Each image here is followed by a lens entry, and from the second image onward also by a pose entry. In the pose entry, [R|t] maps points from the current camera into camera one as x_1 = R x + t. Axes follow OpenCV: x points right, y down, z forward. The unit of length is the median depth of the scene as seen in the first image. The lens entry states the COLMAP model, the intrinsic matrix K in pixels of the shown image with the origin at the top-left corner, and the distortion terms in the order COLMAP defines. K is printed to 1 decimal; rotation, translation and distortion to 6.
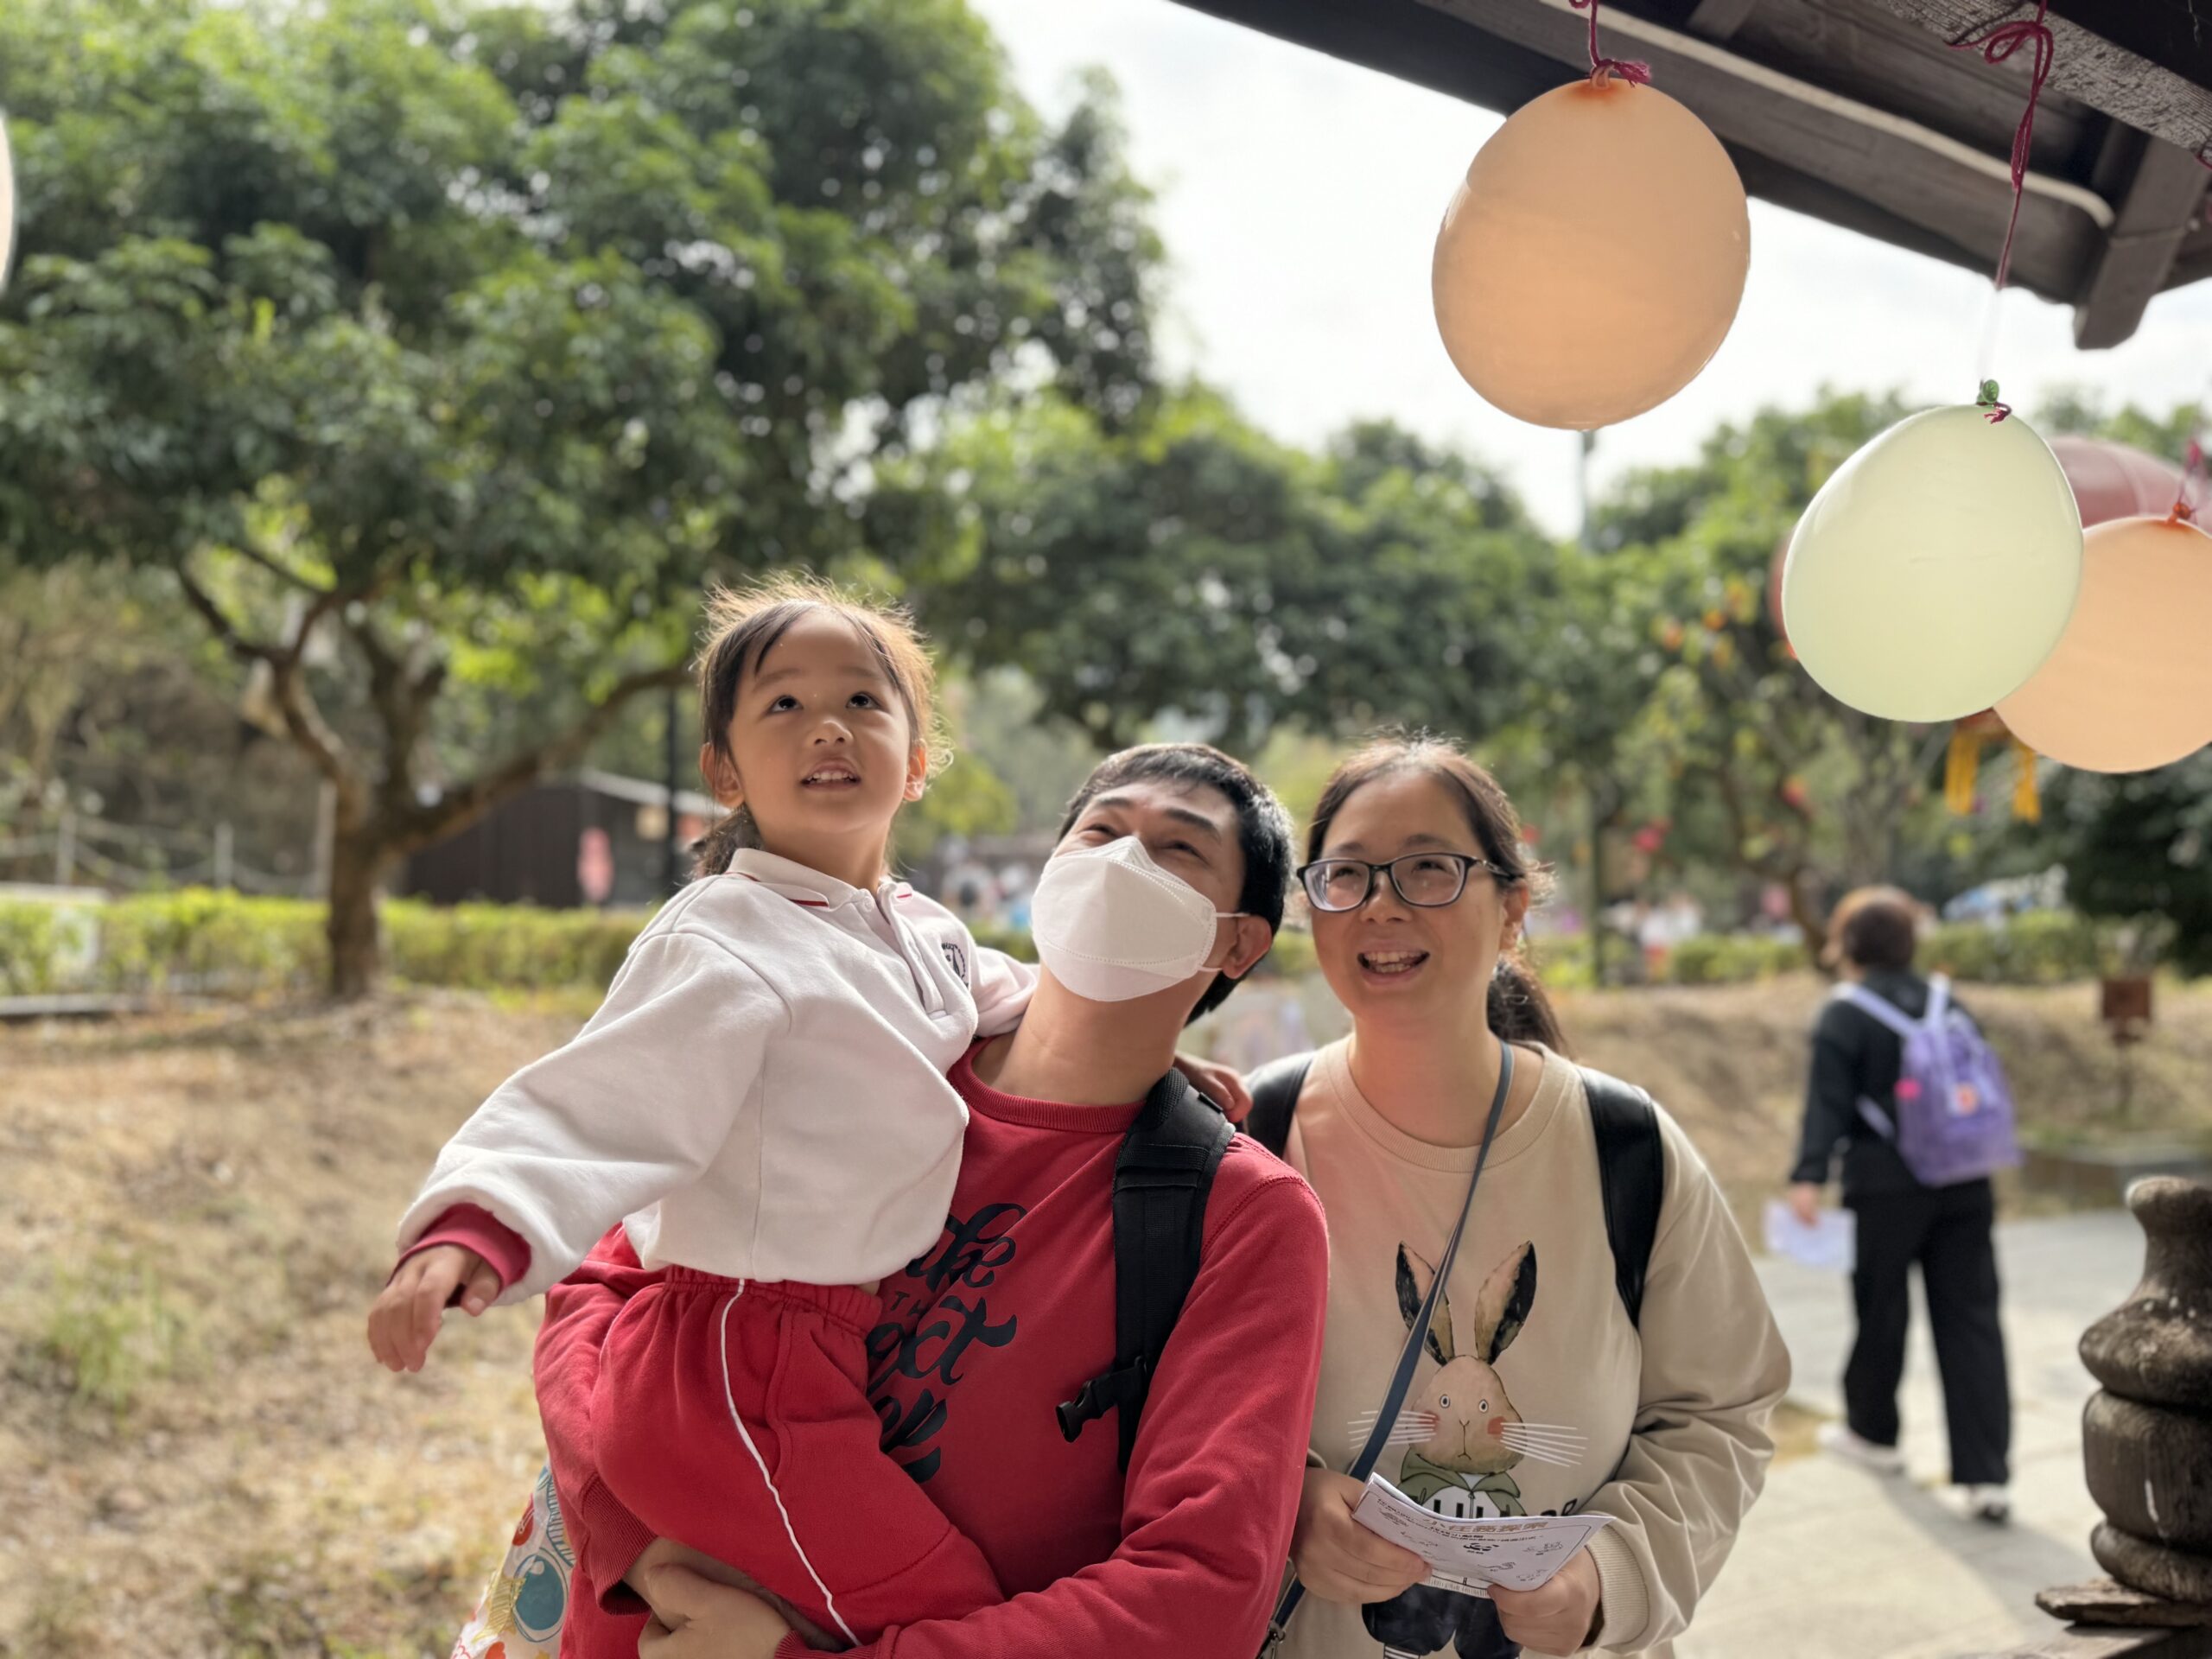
lens RADIAL K [[1596.7, 0, 1118.4], [0, 1596.7, 853.6], [0, 0, 1]] dist [0.019795, -0.034948]
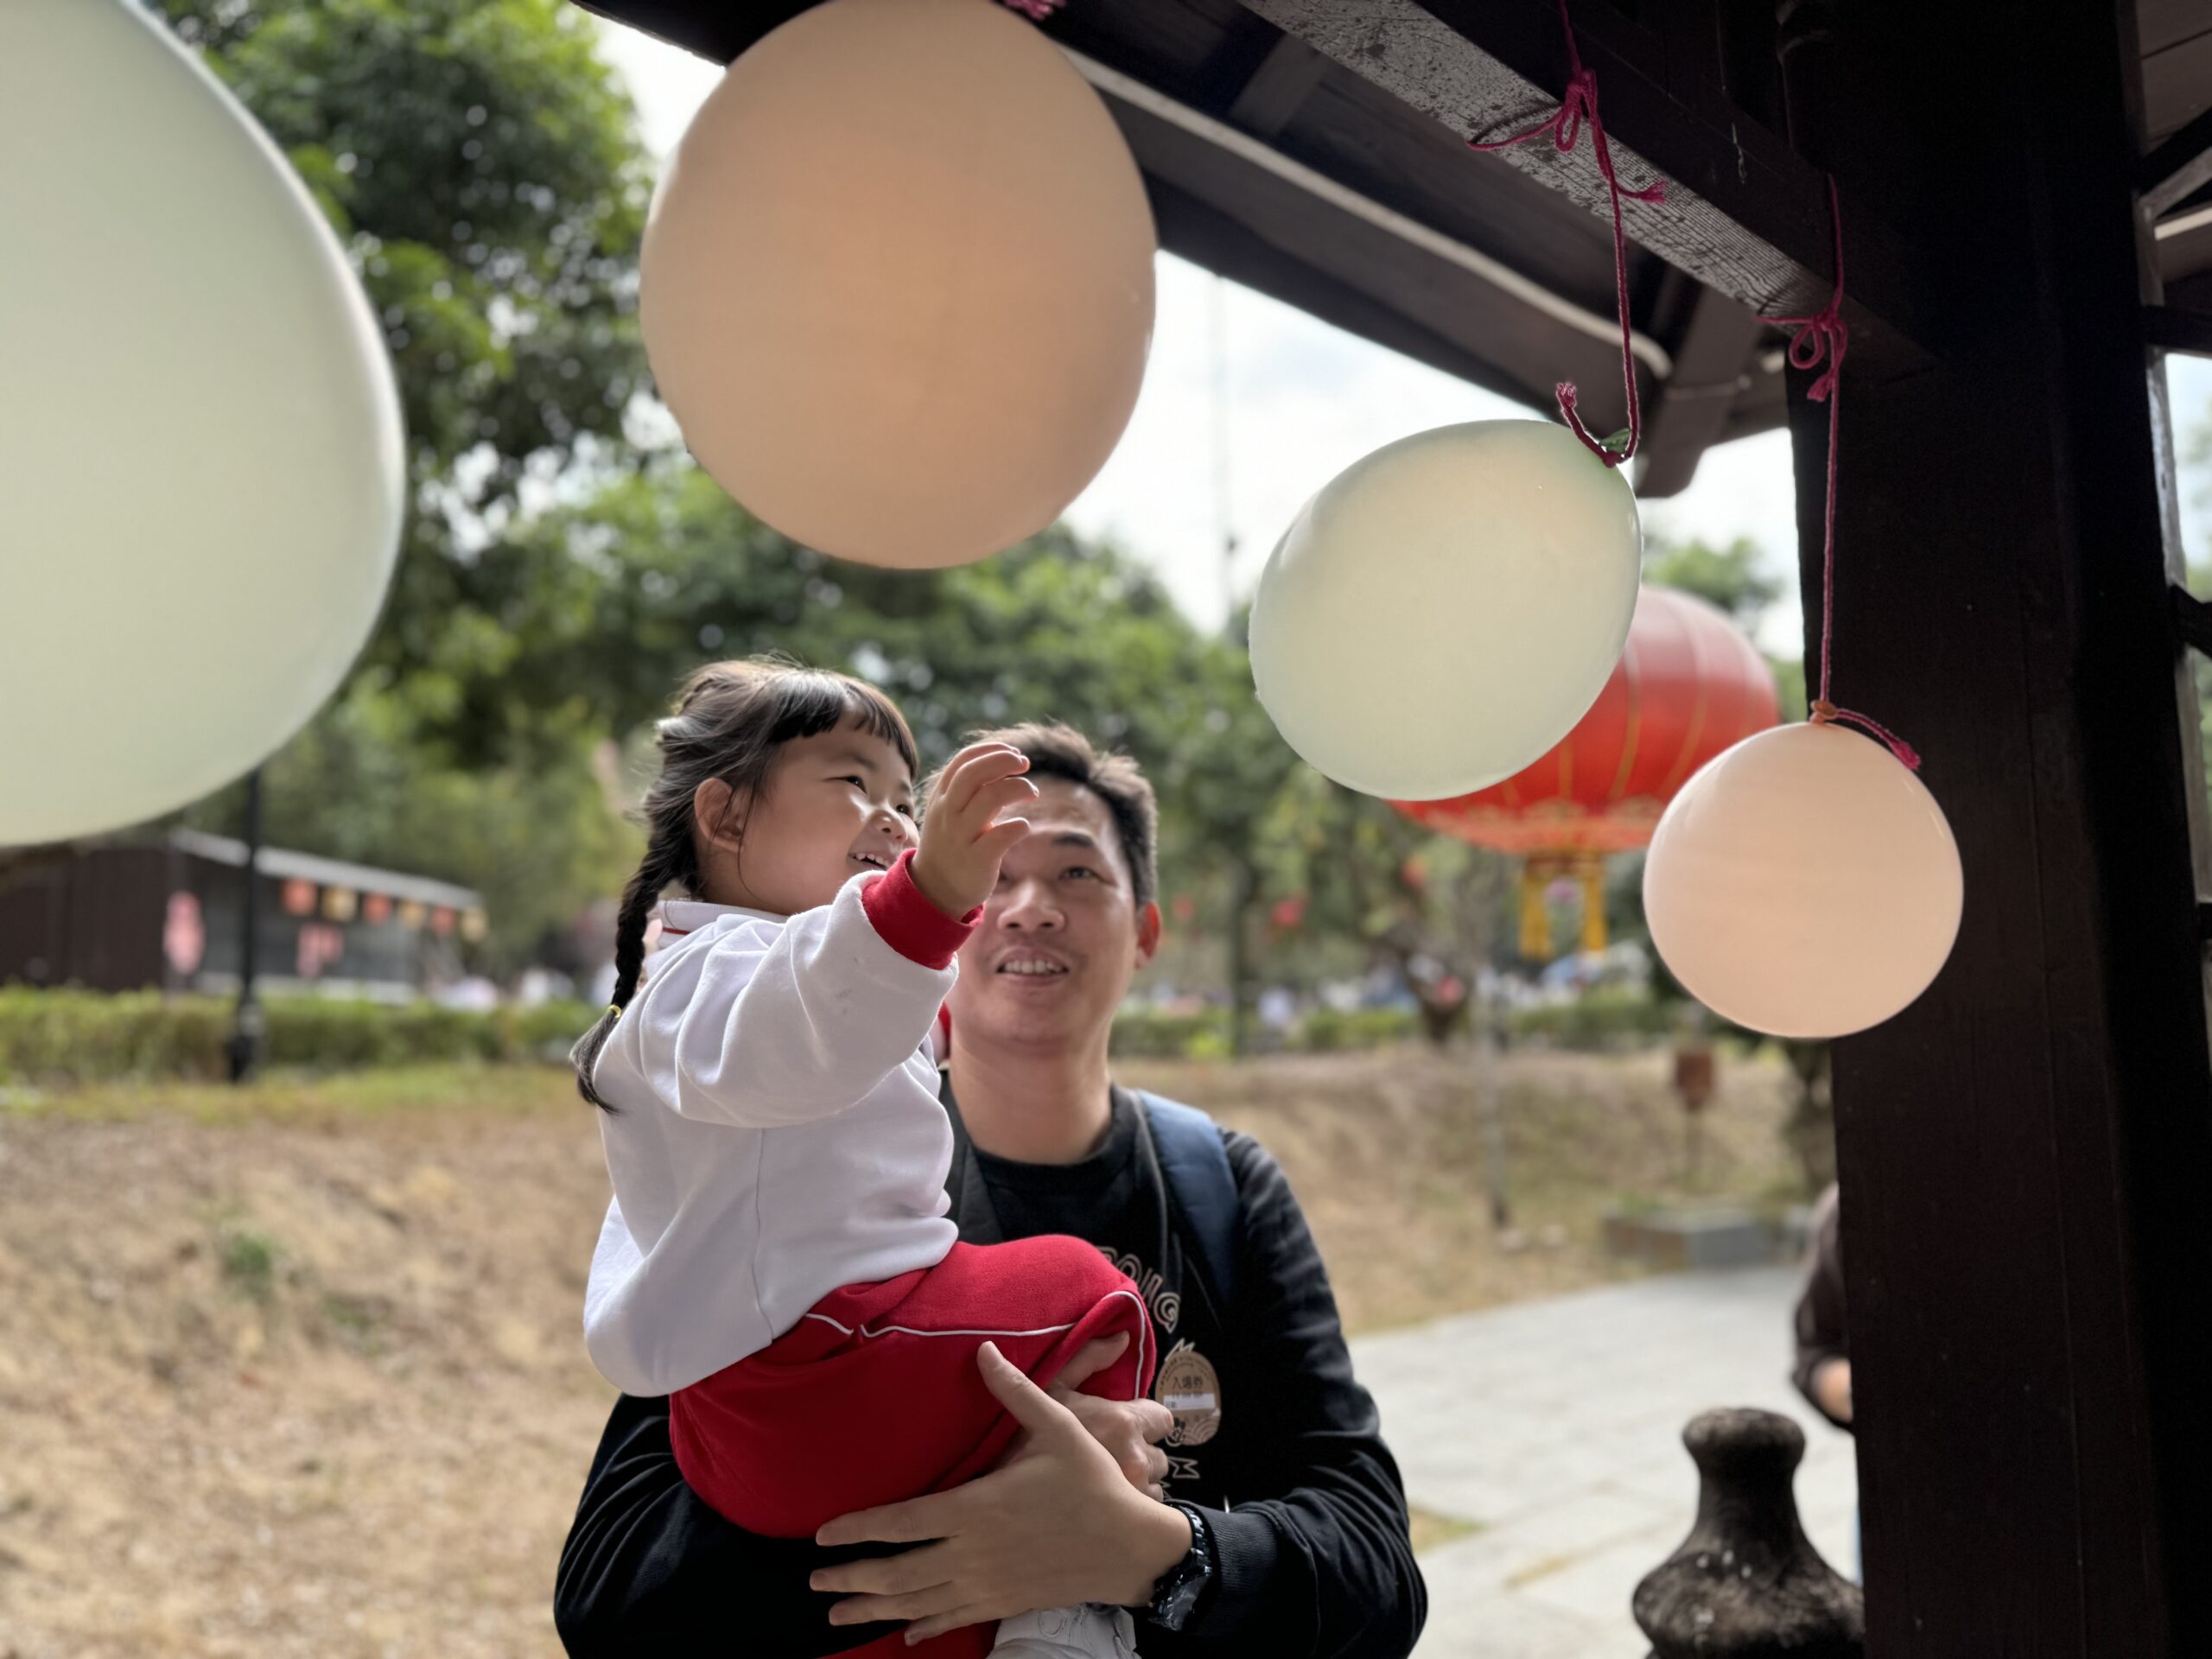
lens RADIAL K [[1550.1, 0, 1136.5], [0, 1550.1, 834.9], [0, 0, 1]] dist [0.068140, -0.112572]
pose [[0.975935, 0.022472, 0.216900, 0.033208], [-0.011154, 0.998518, -0.053265, -0.018244], [-0.217776, 0.049564, 0.974740, 0.047539]]
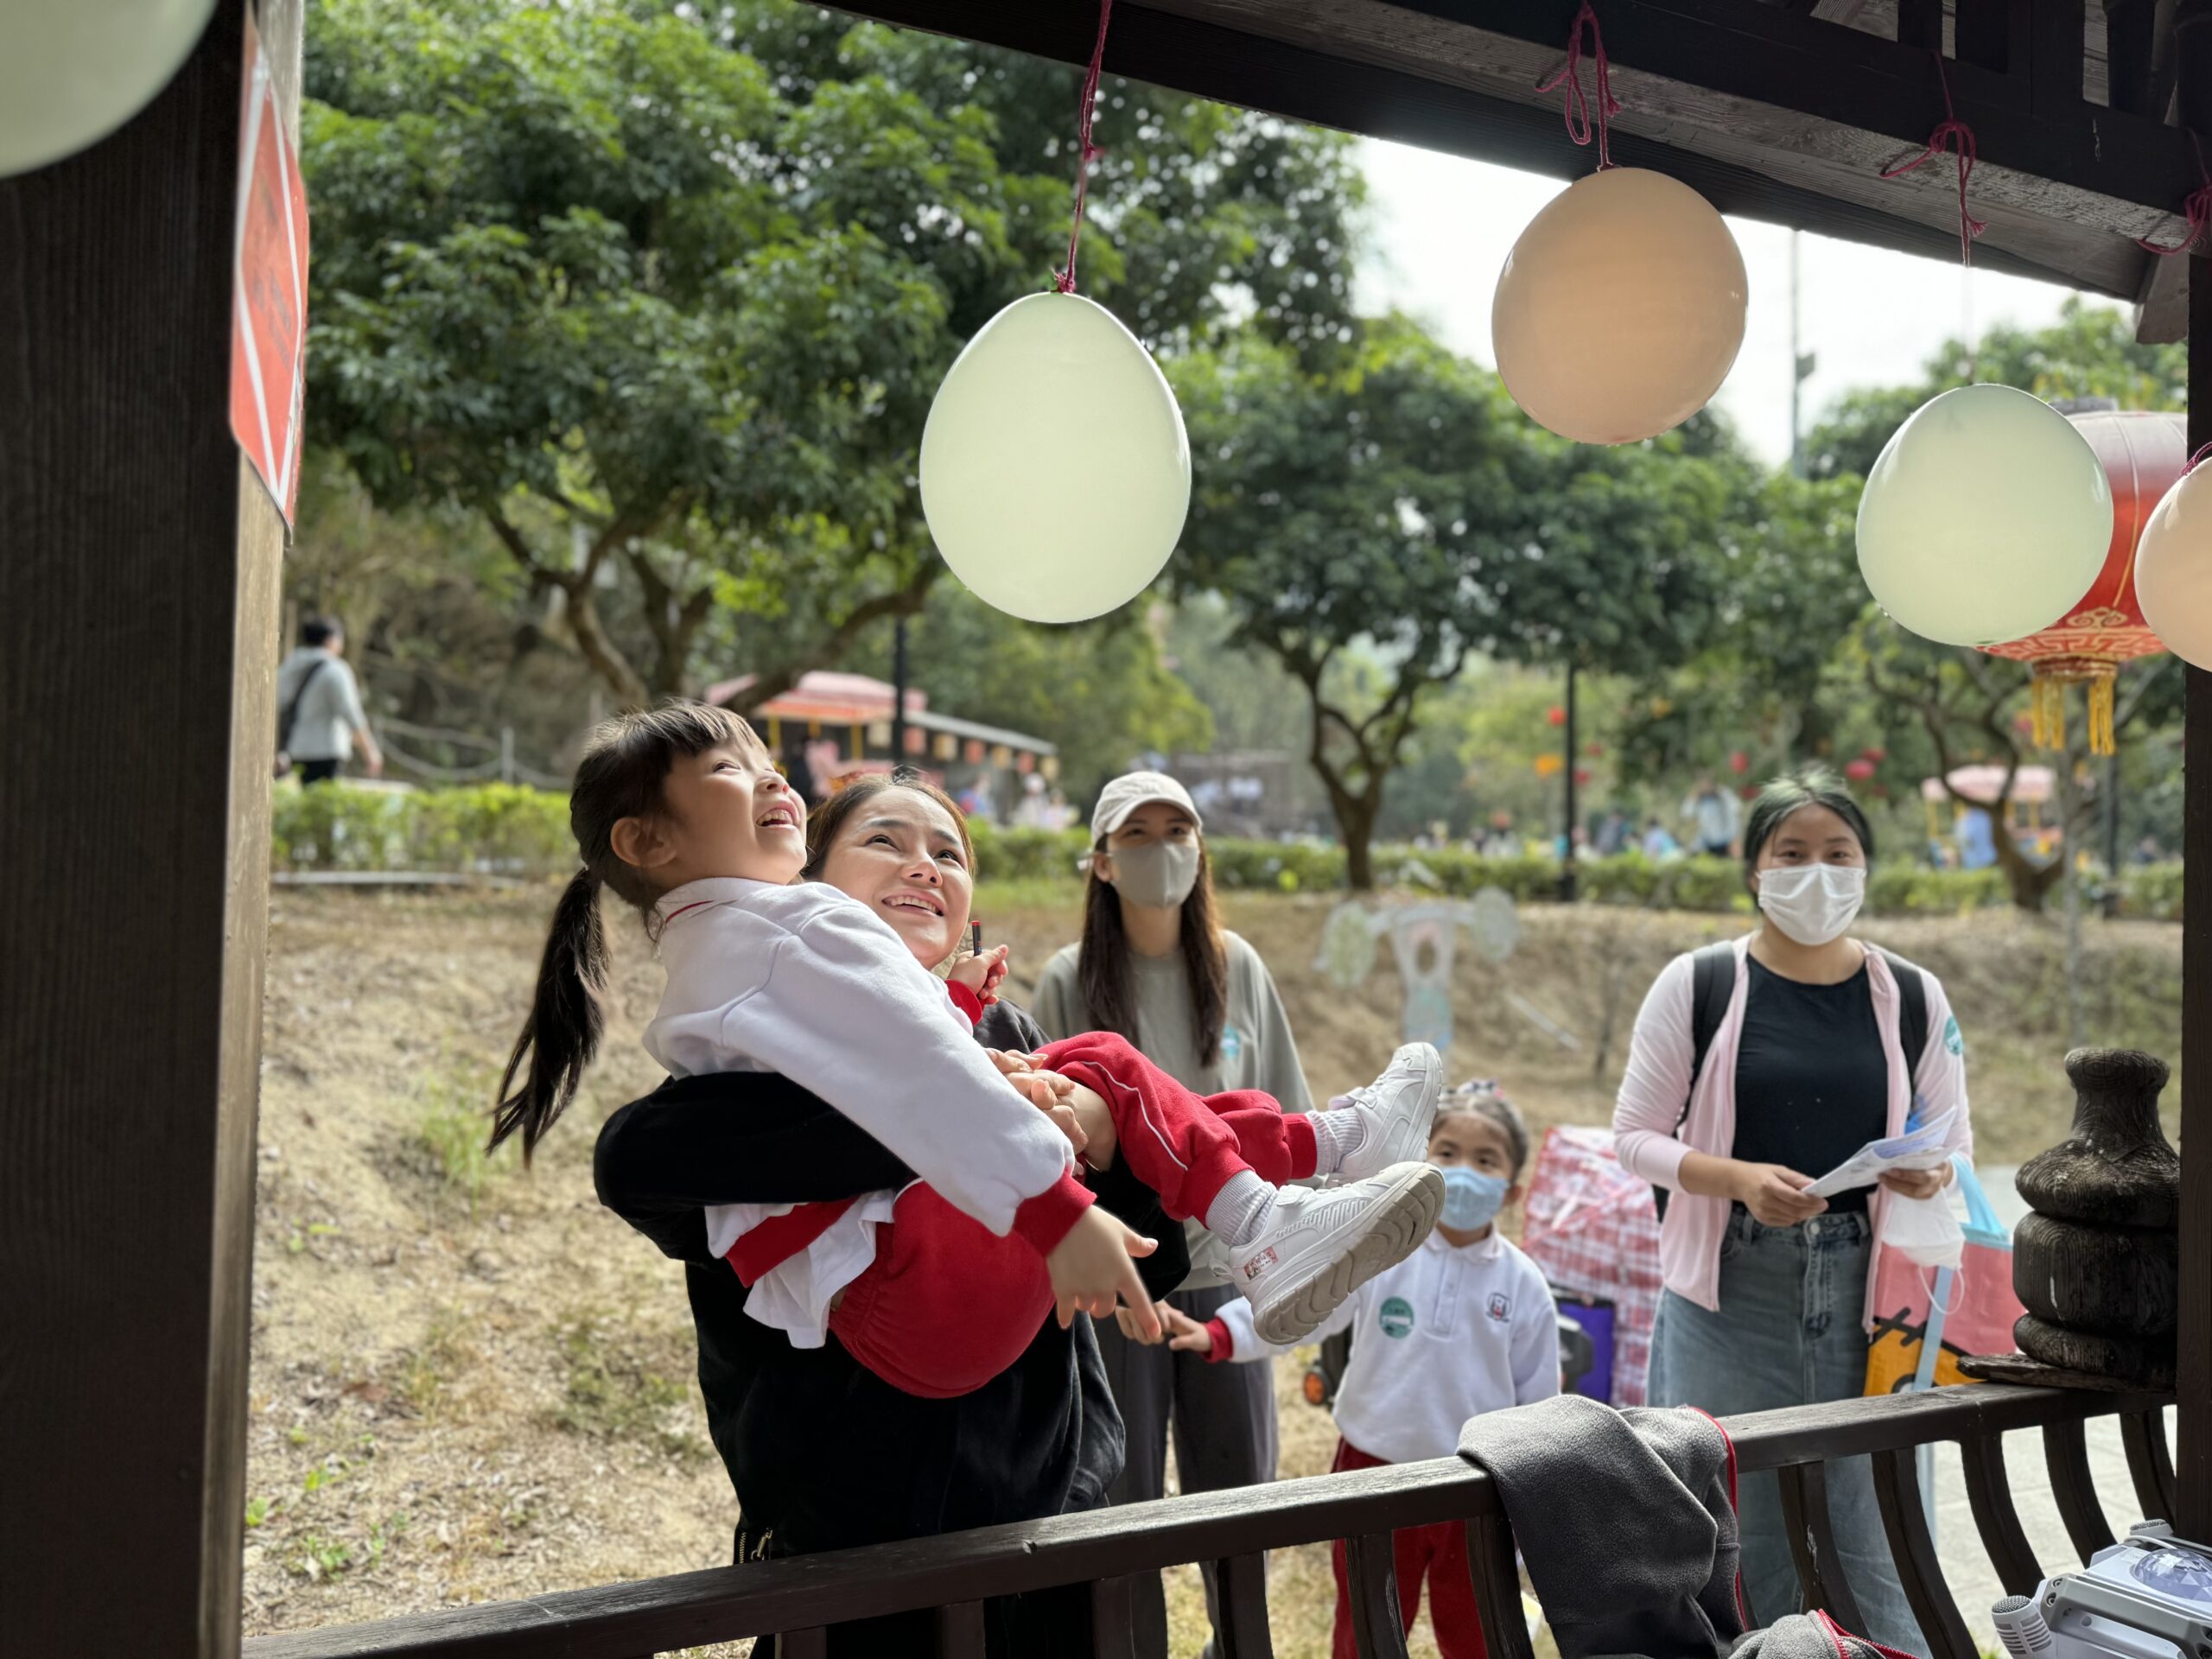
lens RADIAL K [[1550.4, 0, 1093.4], [0, 1550.4, 873.6], [0, 0, 1]] dist [0.051484, -0.110522]
pose [[0.989685, 0.032252, -0.139583, 0.011091], [-0.022767, 0.997355, 0.069024, 0.000329], [0.141439, -0.065134, 0.987802, -0.076024]]
